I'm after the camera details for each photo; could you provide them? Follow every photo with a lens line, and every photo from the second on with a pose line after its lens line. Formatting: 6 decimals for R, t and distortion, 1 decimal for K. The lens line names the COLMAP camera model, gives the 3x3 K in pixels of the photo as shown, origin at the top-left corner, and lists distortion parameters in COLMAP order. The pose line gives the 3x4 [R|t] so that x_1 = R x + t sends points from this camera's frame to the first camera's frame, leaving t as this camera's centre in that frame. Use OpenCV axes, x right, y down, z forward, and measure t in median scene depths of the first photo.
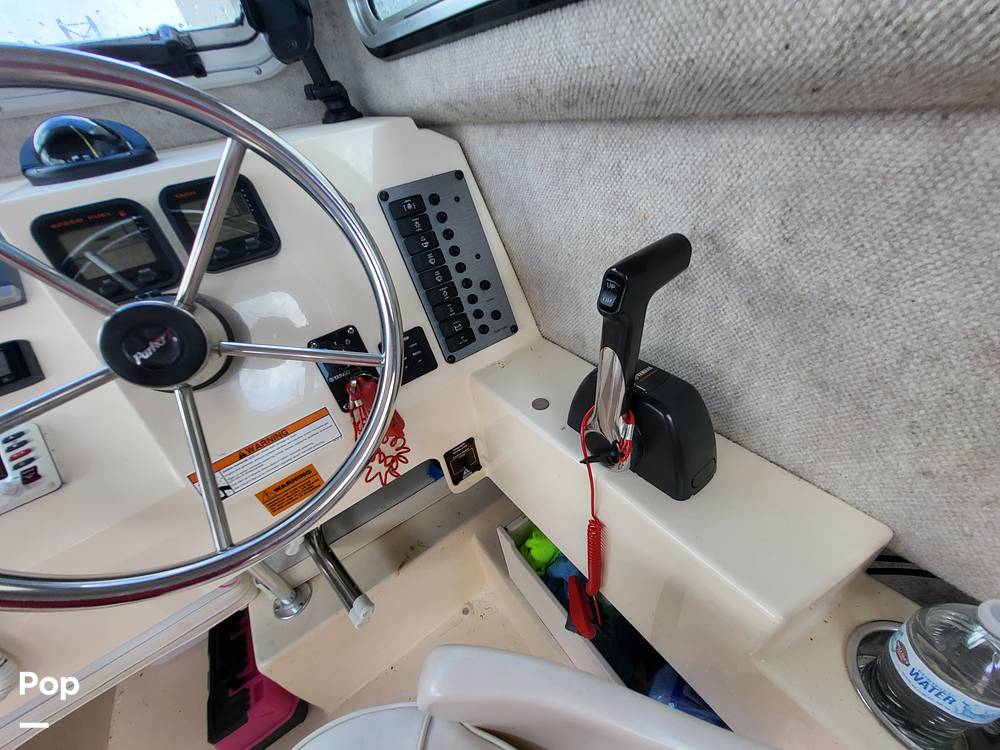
lens RADIAL K [[390.6, 0, 500.6], [0, 390.6, 376.0], [0, 0, 1]] dist [-0.001964, 0.000072]
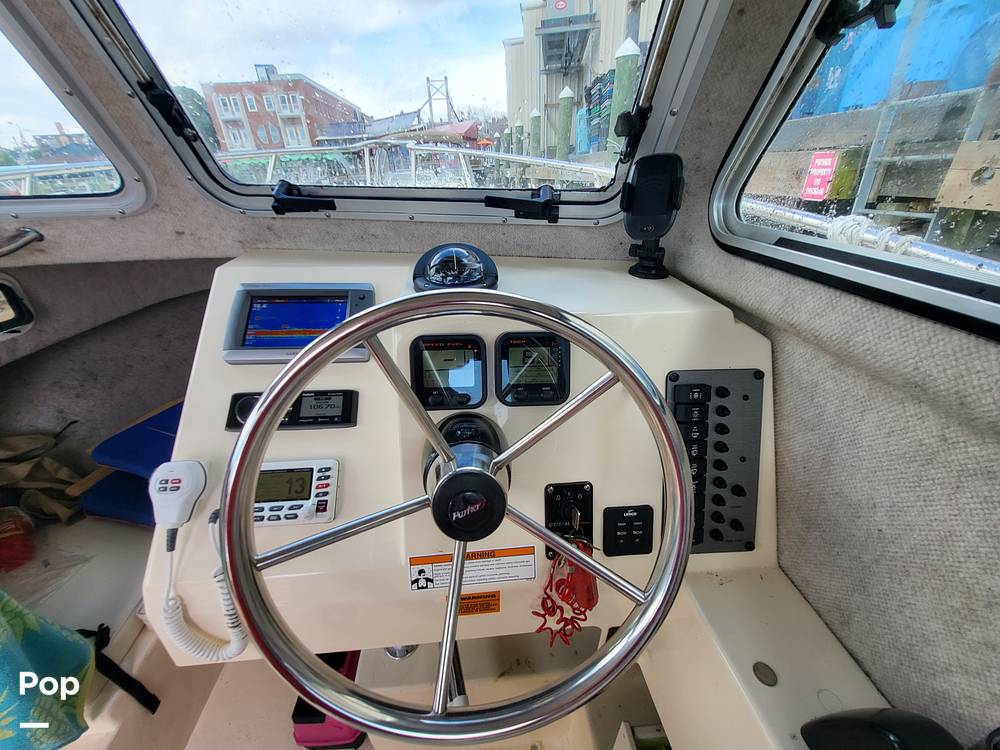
lens RADIAL K [[390.6, 0, 498.4], [0, 390.6, 375.4], [0, 0, 1]] dist [-0.001964, 0.000072]
pose [[0.853899, 0.368133, -0.367879, -0.318901], [-0.411061, 0.910598, -0.042905, -0.242953], [0.319195, 0.187857, 0.928883, -0.055414]]
